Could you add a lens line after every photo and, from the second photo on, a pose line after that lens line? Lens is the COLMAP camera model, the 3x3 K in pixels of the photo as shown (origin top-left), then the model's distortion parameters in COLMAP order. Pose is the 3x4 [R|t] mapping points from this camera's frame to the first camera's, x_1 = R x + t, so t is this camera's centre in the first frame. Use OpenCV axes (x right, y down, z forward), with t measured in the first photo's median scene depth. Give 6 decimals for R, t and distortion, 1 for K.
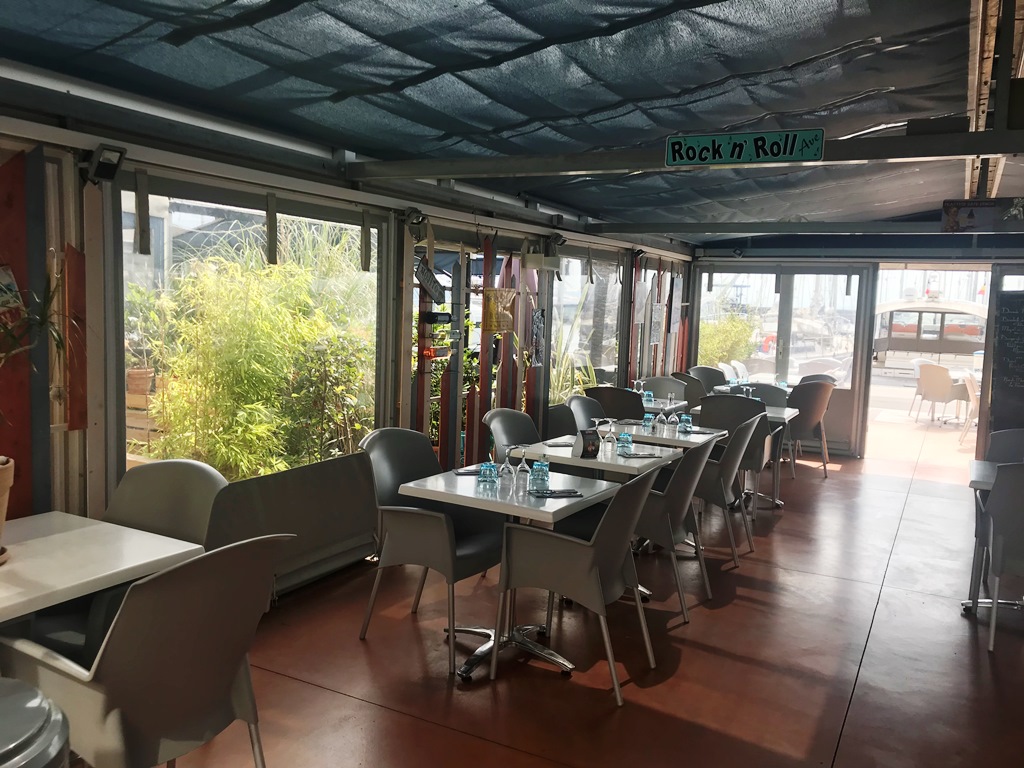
lens RADIAL K [[836.2, 0, 510.3], [0, 836.2, 385.1], [0, 0, 1]] dist [0.014001, -0.005349]
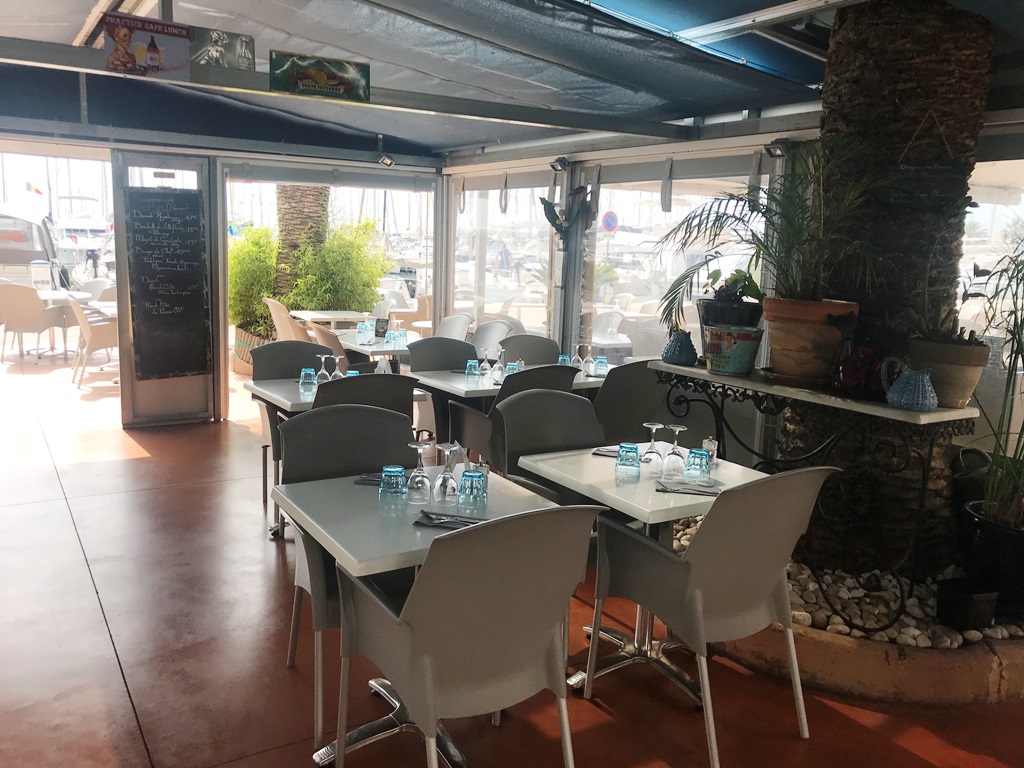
lens RADIAL K [[836.2, 0, 511.5], [0, 836.2, 389.2], [0, 0, 1]] dist [0.014001, -0.005349]
pose [[0.498150, -0.164784, 0.851289, 0.090640], [0.066002, 0.986134, 0.152264, -0.026227], [-0.864575, -0.019663, 0.502119, 0.328088]]
